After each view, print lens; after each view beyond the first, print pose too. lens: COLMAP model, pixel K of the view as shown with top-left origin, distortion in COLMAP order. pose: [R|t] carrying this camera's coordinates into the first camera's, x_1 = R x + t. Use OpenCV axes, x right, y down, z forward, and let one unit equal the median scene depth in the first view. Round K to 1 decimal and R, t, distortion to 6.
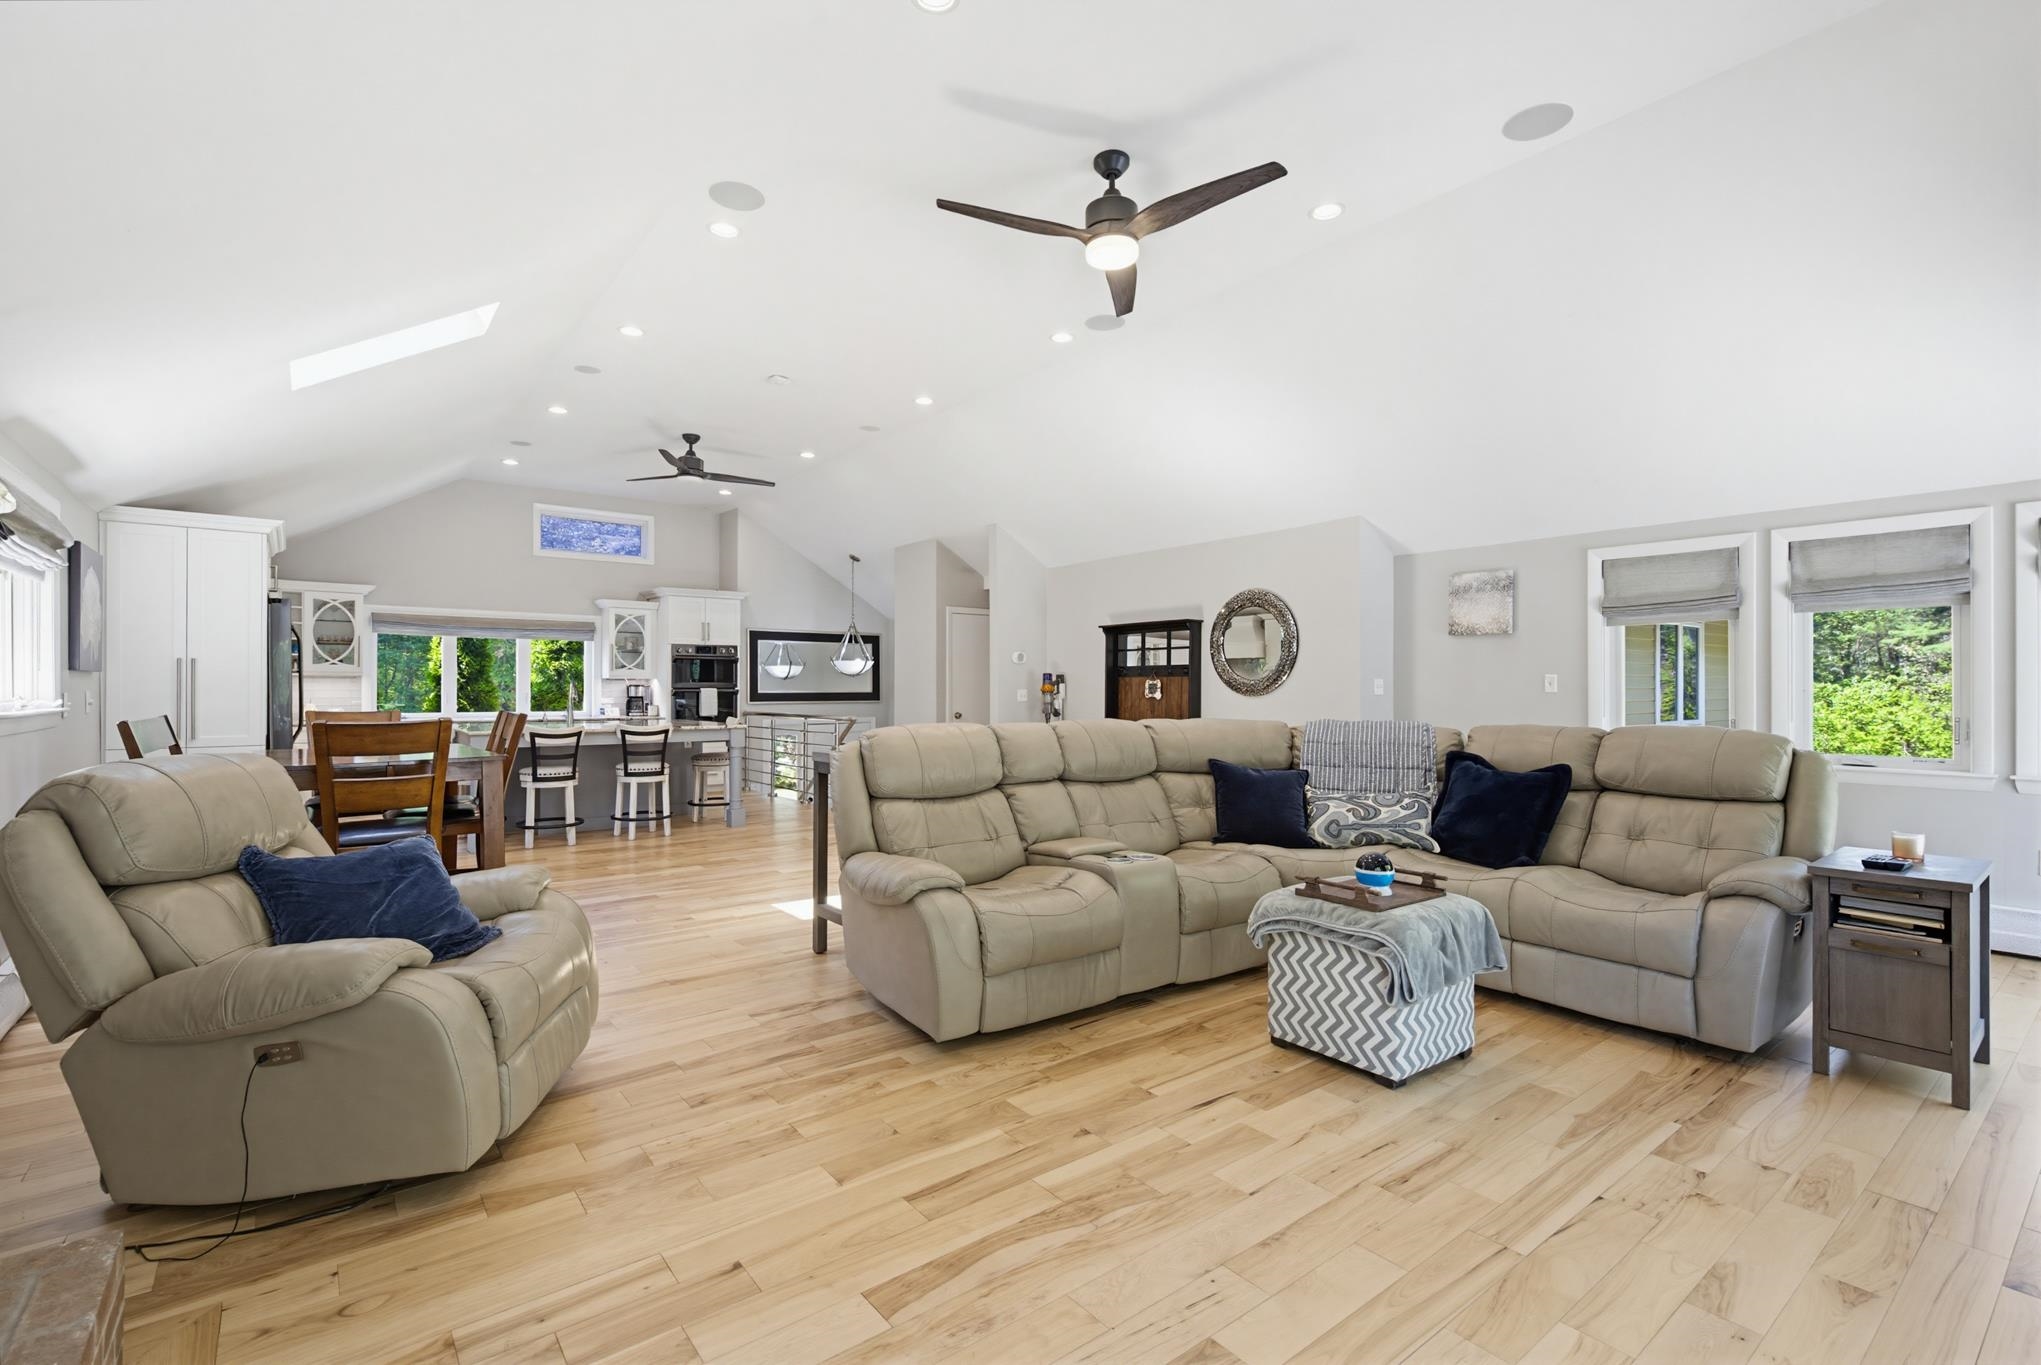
lens RADIAL K [[911.0, 0, 1020.5], [0, 911.0, 682.5], [0, 0, 1]] dist [-0.000518, -0.000211]
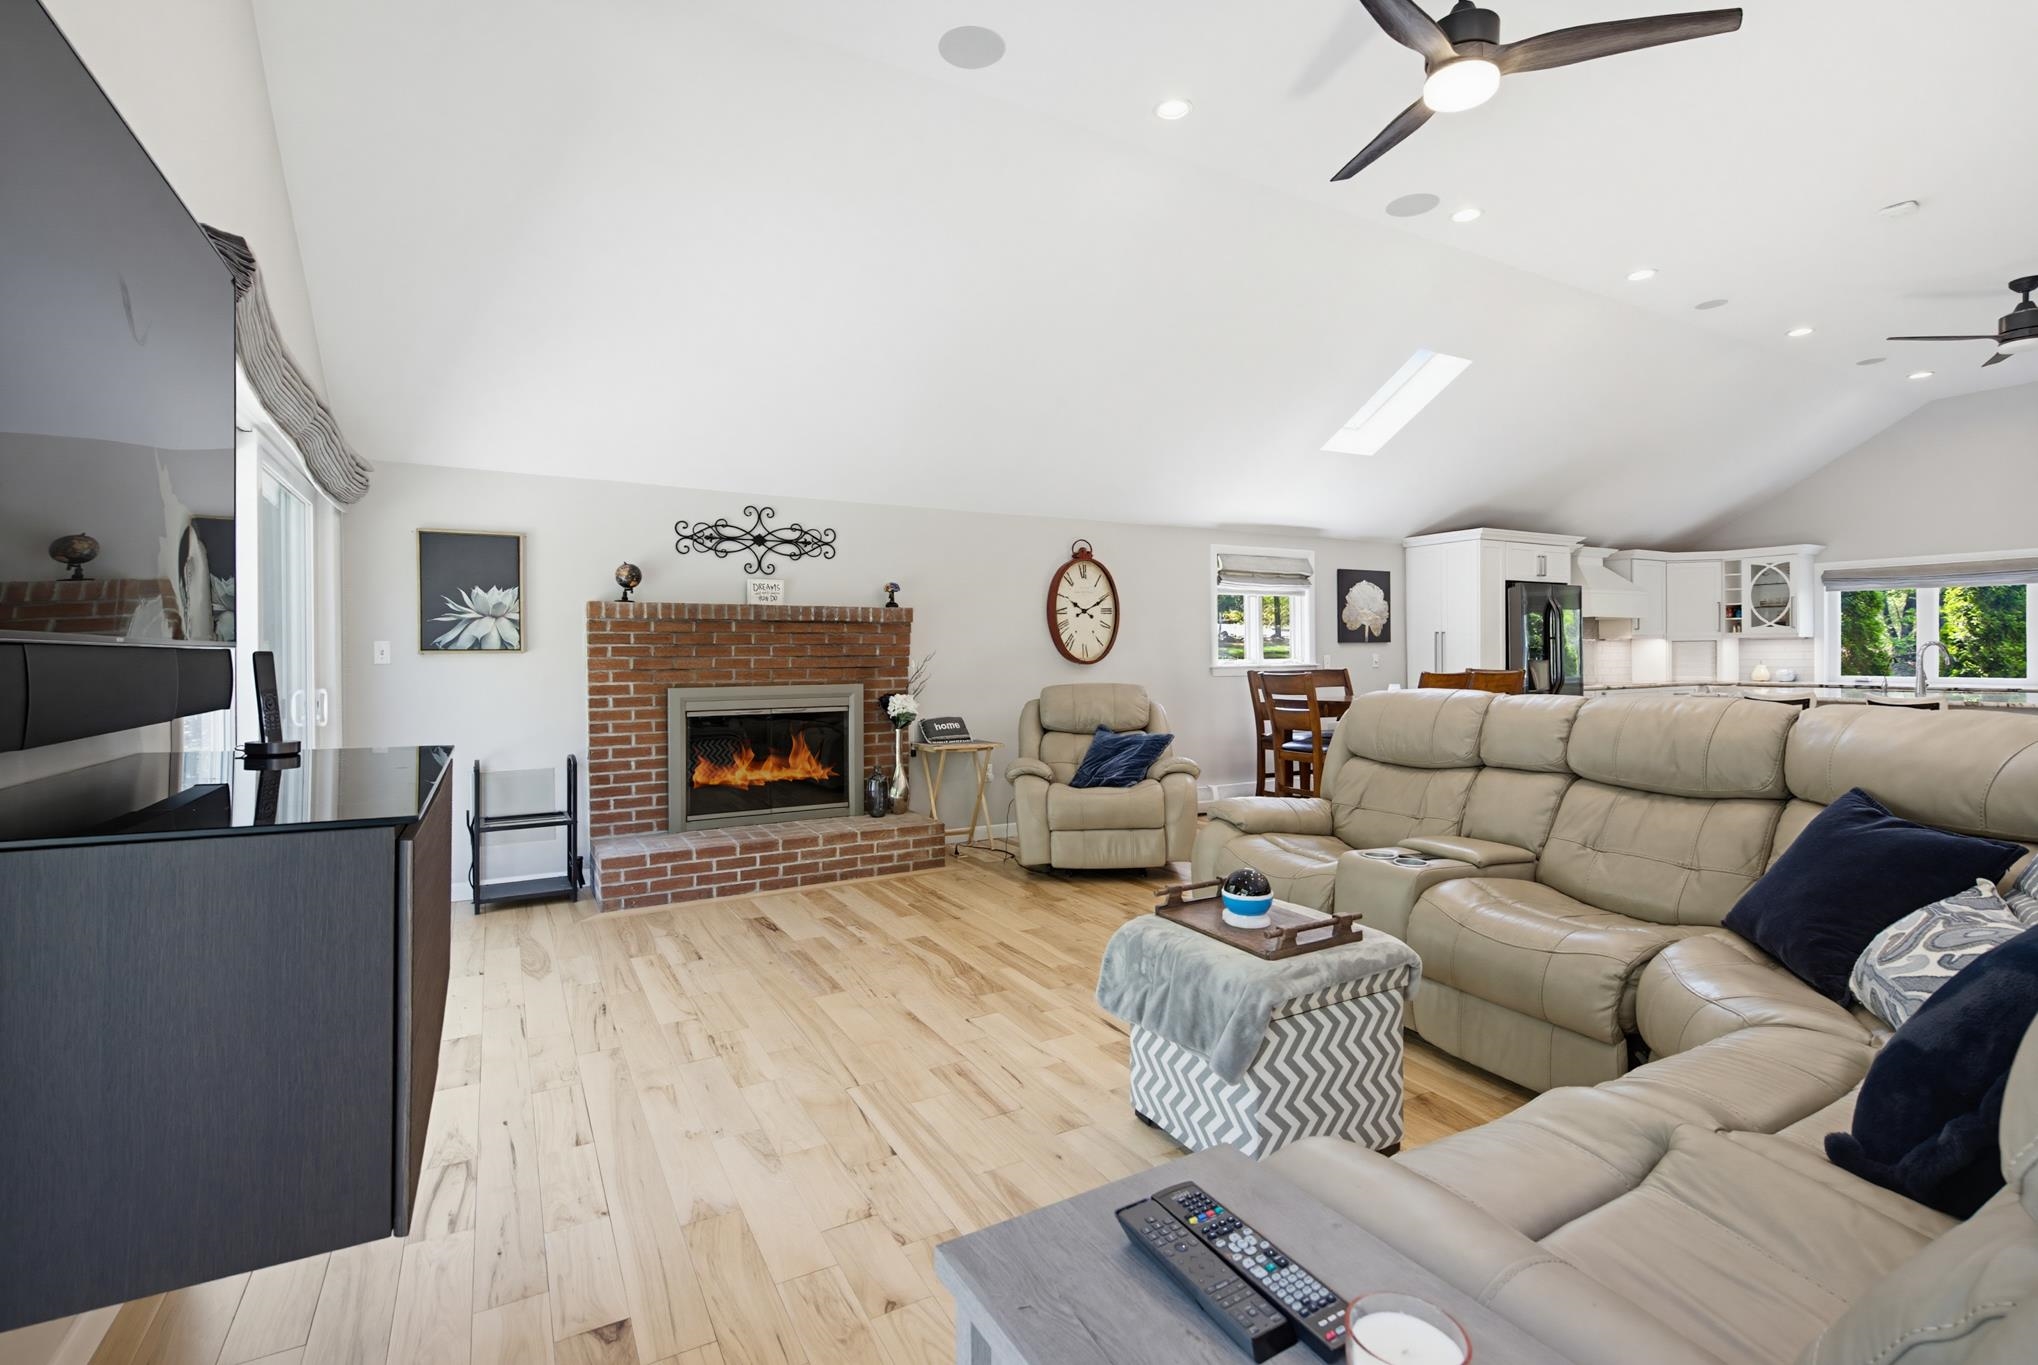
lens RADIAL K [[930.4, 0, 1018.4], [0, 930.4, 659.7], [0, 0, 1]] dist [0.001216, 0.000324]
pose [[-0.144901, 0.006270, -0.989426, 0.427555], [0.011925, 0.999918, 0.004590, 0.002475], [0.989374, -0.011134, -0.144964, 0.336650]]
